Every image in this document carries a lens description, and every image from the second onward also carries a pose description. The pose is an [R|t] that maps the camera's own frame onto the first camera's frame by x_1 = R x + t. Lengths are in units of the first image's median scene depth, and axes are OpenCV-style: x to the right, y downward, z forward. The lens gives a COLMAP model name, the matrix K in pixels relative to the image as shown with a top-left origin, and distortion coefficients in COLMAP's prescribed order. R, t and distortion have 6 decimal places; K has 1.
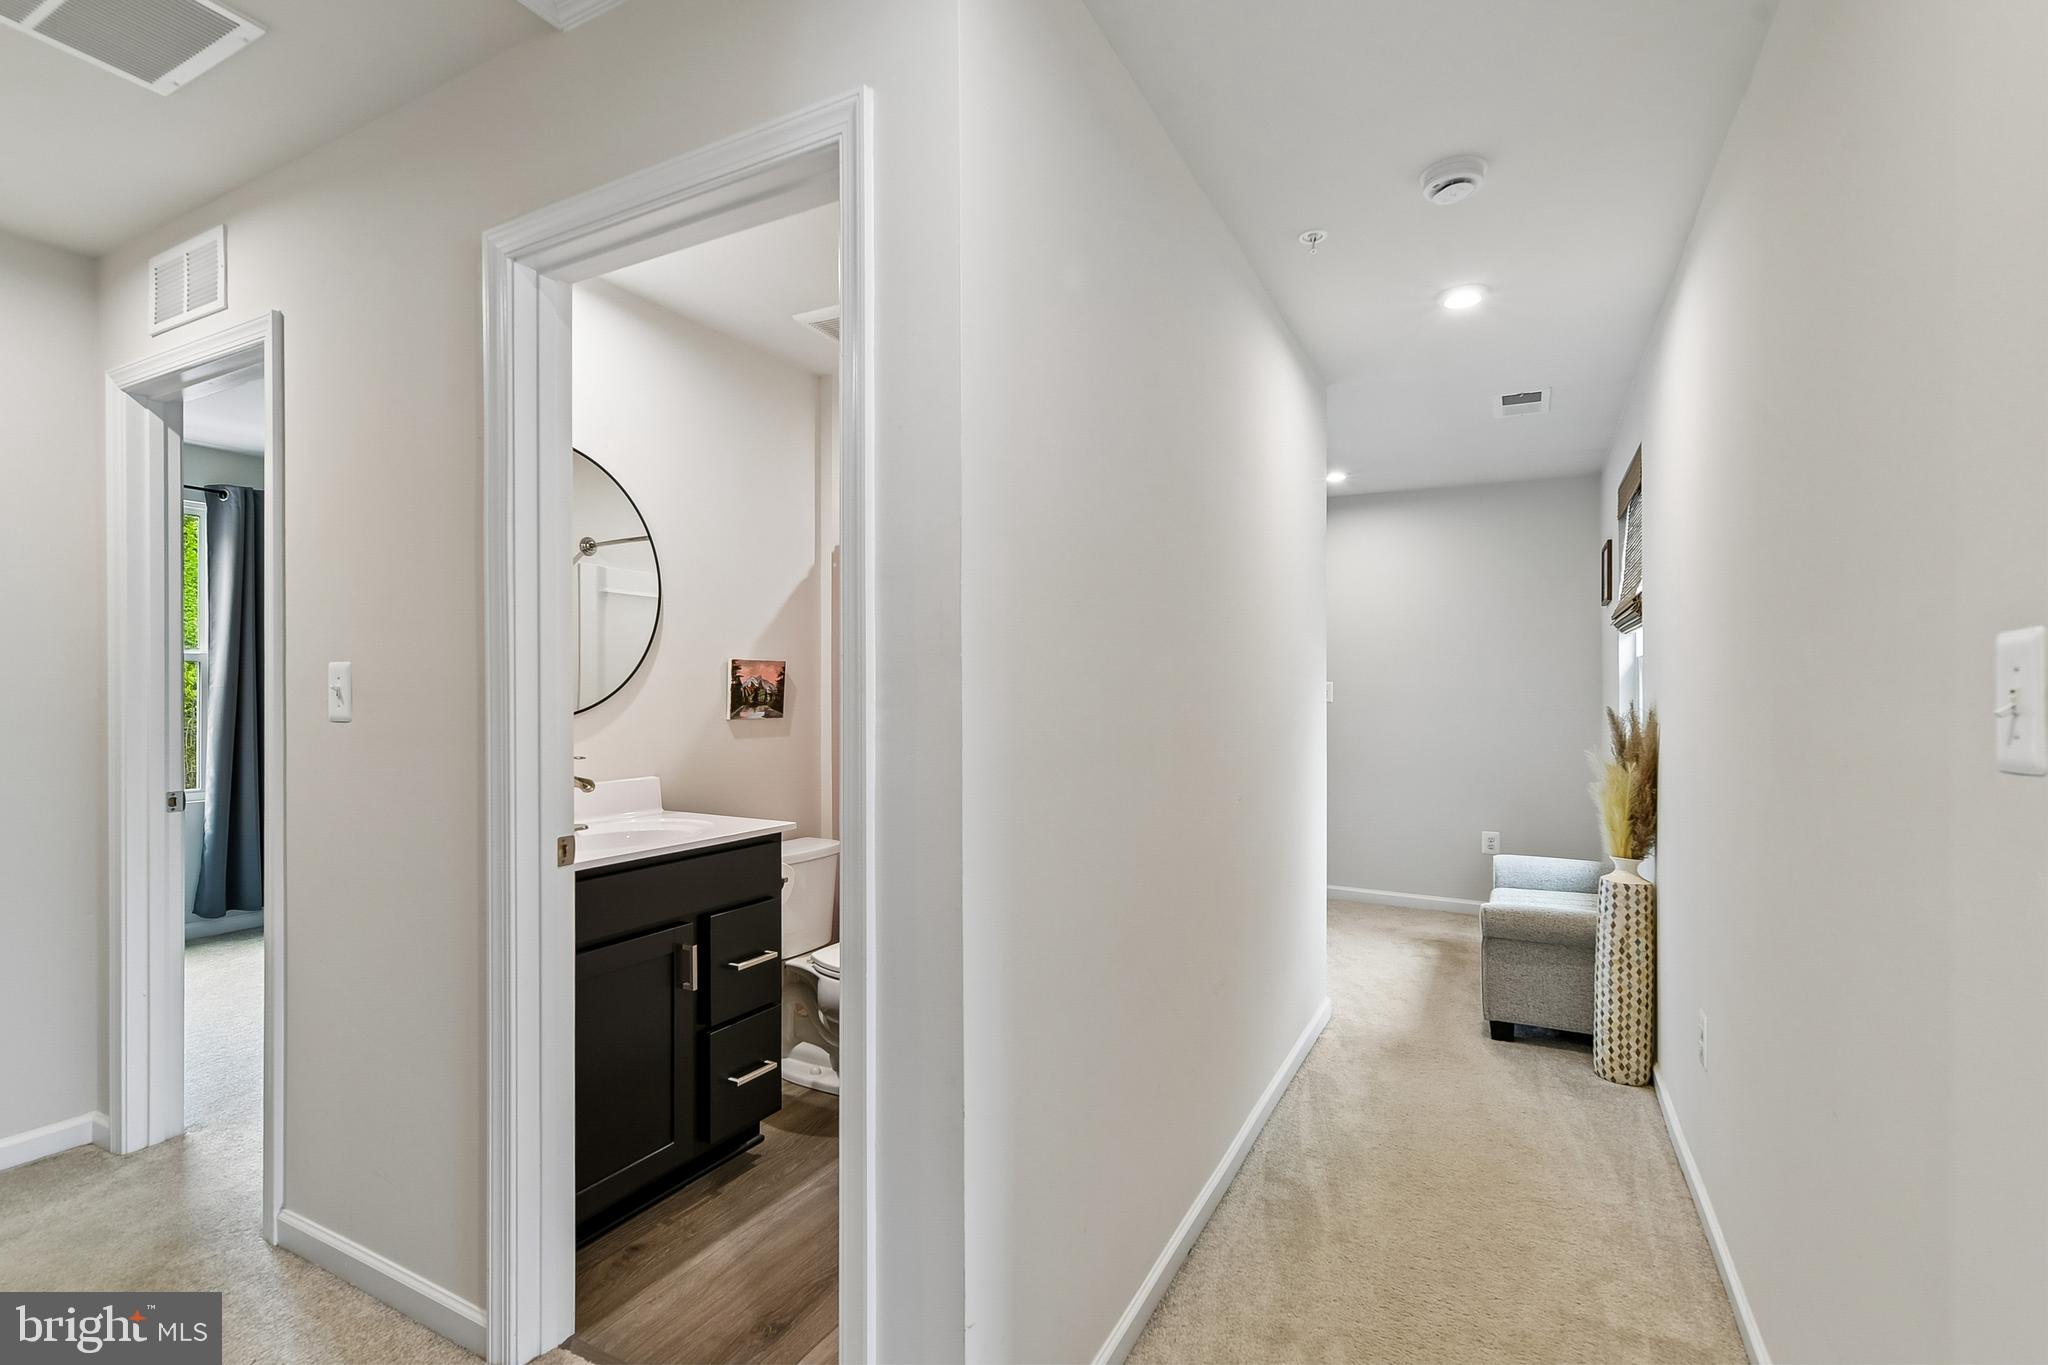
lens RADIAL K [[897.5, 0, 1028.9], [0, 897.5, 692.4], [0, 0, 1]] dist [0.002245, -0.000296]
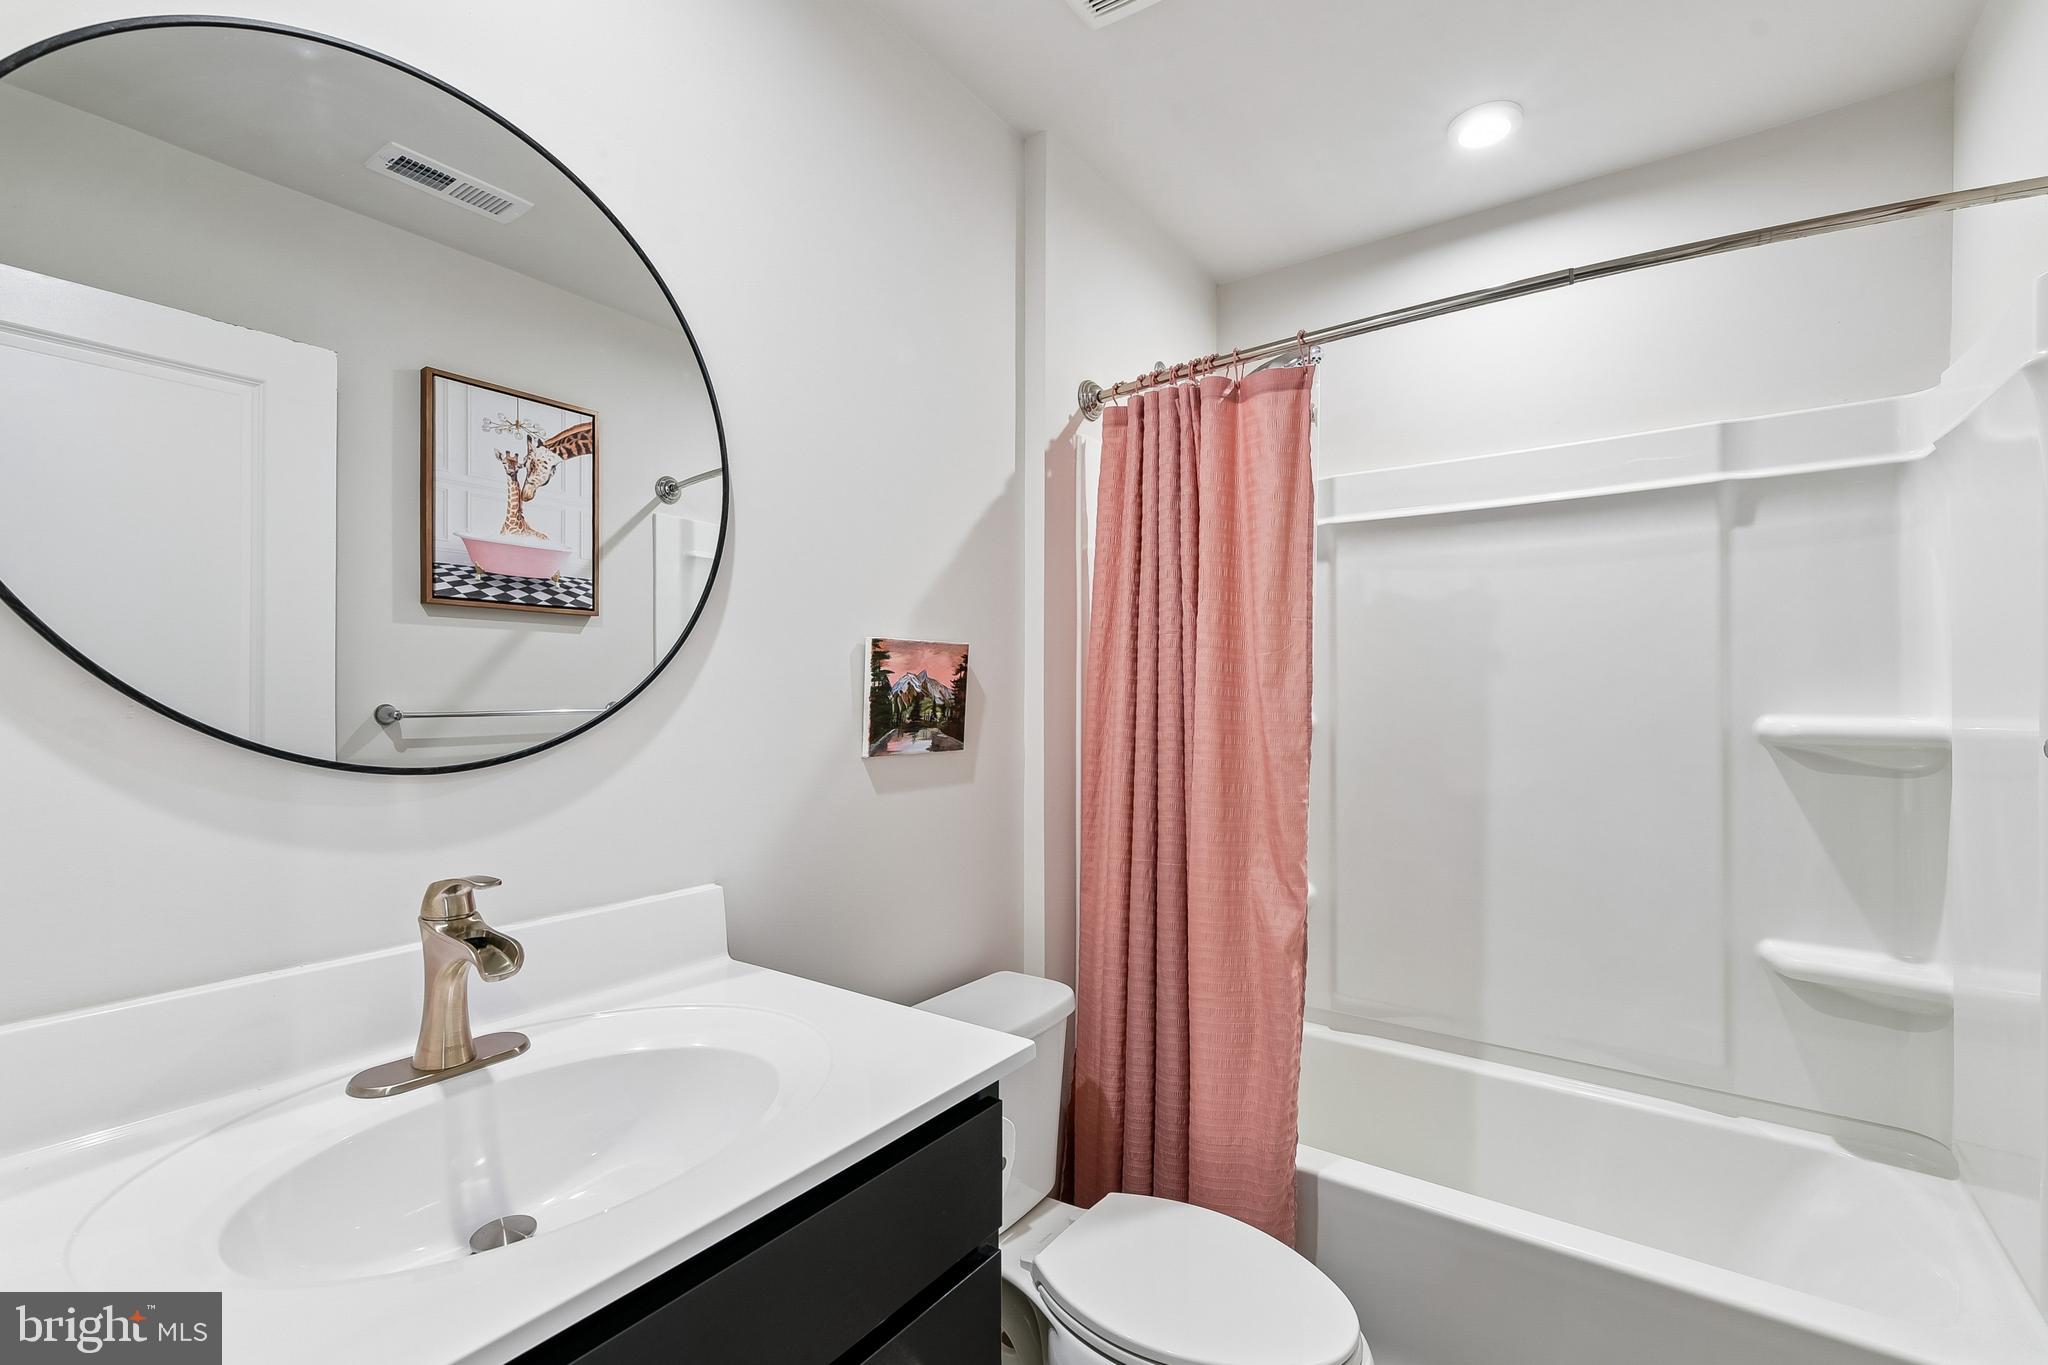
lens RADIAL K [[897.5, 0, 1020.2], [0, 897.5, 690.0], [0, 0, 1]] dist [0.002245, -0.000296]
pose [[0.989841, 0.002071, -0.142164, -0.169256], [-0.003656, 0.999934, -0.010883, -0.002214], [0.142132, 0.011292, 0.989783, 0.489841]]
